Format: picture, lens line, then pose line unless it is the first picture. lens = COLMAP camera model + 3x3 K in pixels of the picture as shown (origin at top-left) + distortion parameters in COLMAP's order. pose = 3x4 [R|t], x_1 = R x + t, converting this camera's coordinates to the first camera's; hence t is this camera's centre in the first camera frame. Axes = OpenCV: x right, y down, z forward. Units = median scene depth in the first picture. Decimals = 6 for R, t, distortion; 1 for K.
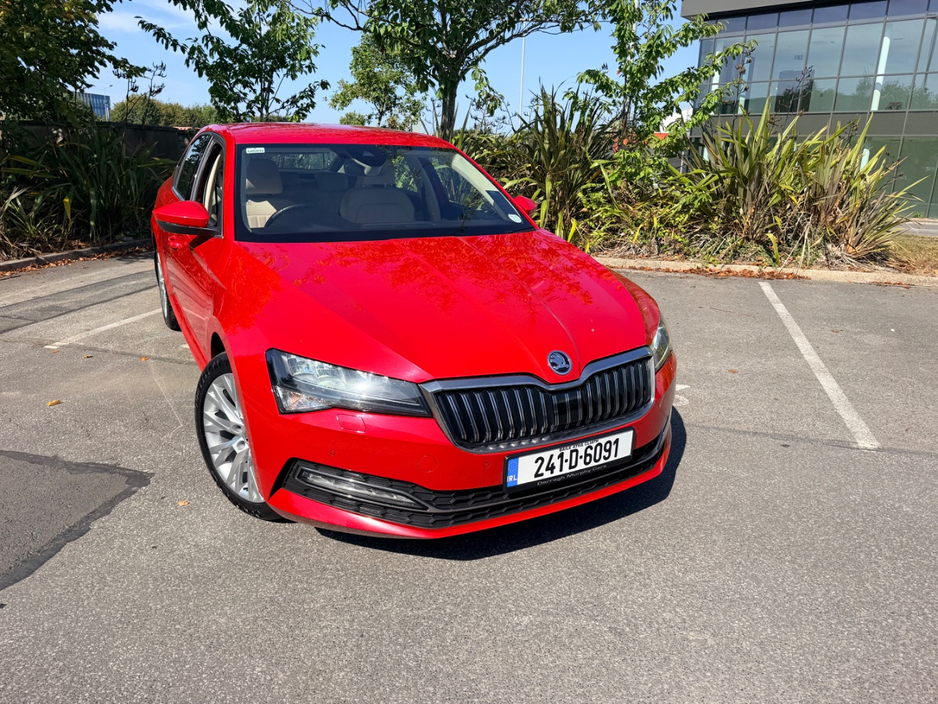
lens RADIAL K [[666.6, 0, 469.0], [0, 666.6, 352.0], [0, 0, 1]] dist [-0.000851, -0.003333]
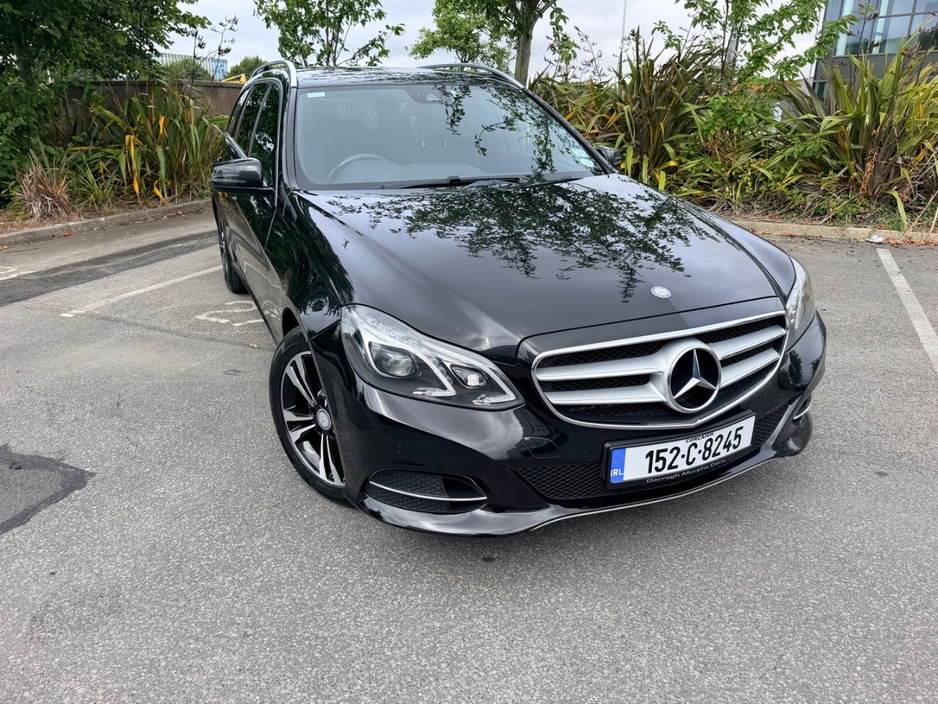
lens RADIAL K [[670.1, 0, 469.0], [0, 670.1, 352.0], [0, 0, 1]] dist [-0.014099, -0.002588]
pose [[0.988792, 0.029260, -0.146403, 0.056371], [-0.020337, 0.997864, 0.062077, -0.017064], [0.147906, -0.058404, 0.987275, 0.091668]]
